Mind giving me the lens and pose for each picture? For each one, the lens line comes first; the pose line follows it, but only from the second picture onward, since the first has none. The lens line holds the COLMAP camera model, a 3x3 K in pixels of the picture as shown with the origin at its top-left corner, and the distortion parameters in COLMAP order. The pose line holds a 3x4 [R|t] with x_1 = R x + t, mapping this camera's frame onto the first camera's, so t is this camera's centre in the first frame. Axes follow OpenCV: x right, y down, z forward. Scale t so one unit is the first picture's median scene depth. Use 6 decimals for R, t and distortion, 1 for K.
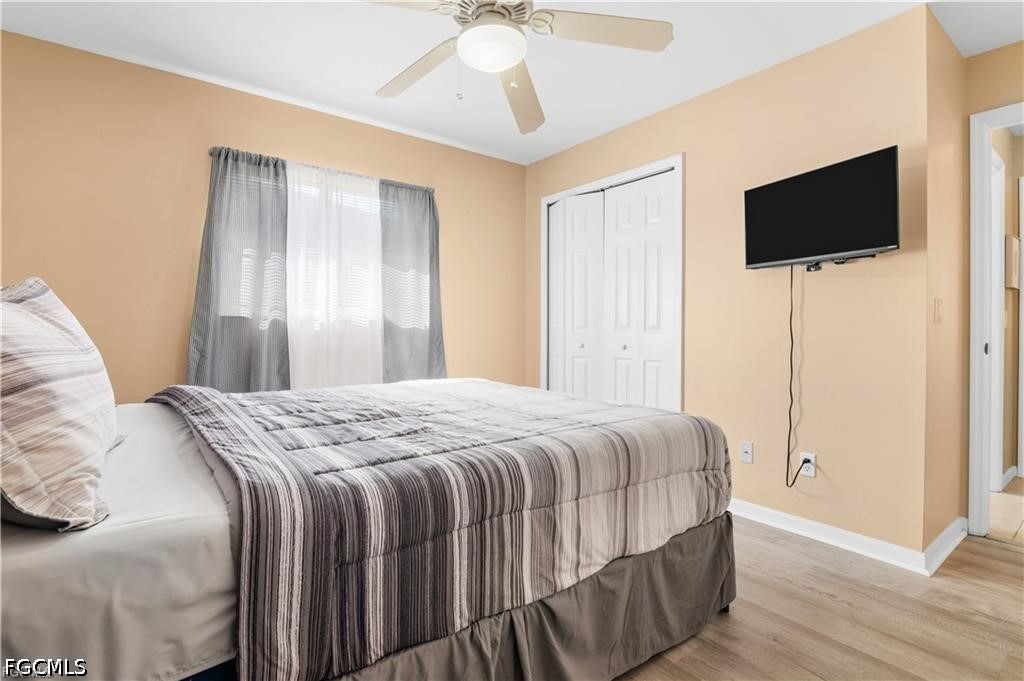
lens RADIAL K [[482.4, 0, 514.6], [0, 482.4, 335.7], [0, 0, 1]] dist [-0.021019, 0.000965]
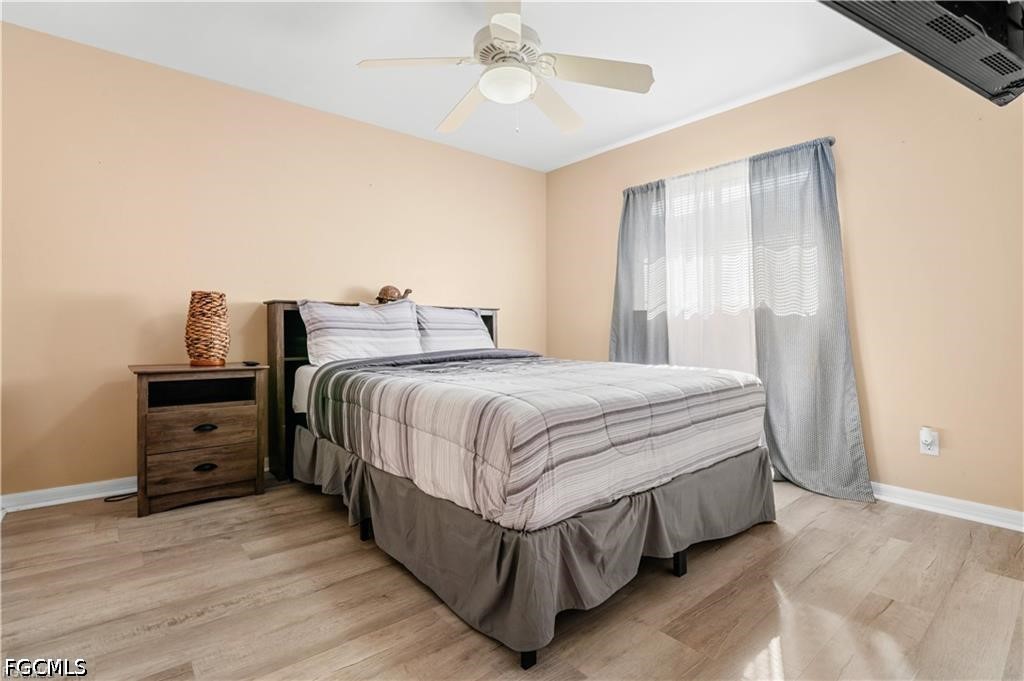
lens RADIAL K [[482.4, 0, 515.5], [0, 482.4, 331.6], [0, 0, 1]] dist [-0.021019, 0.000965]
pose [[0.057637, 0.000479, -0.998338, 0.713548], [-0.011976, 0.999928, -0.000212, 0.023604], [0.998266, 0.011969, 0.057638, 0.554100]]
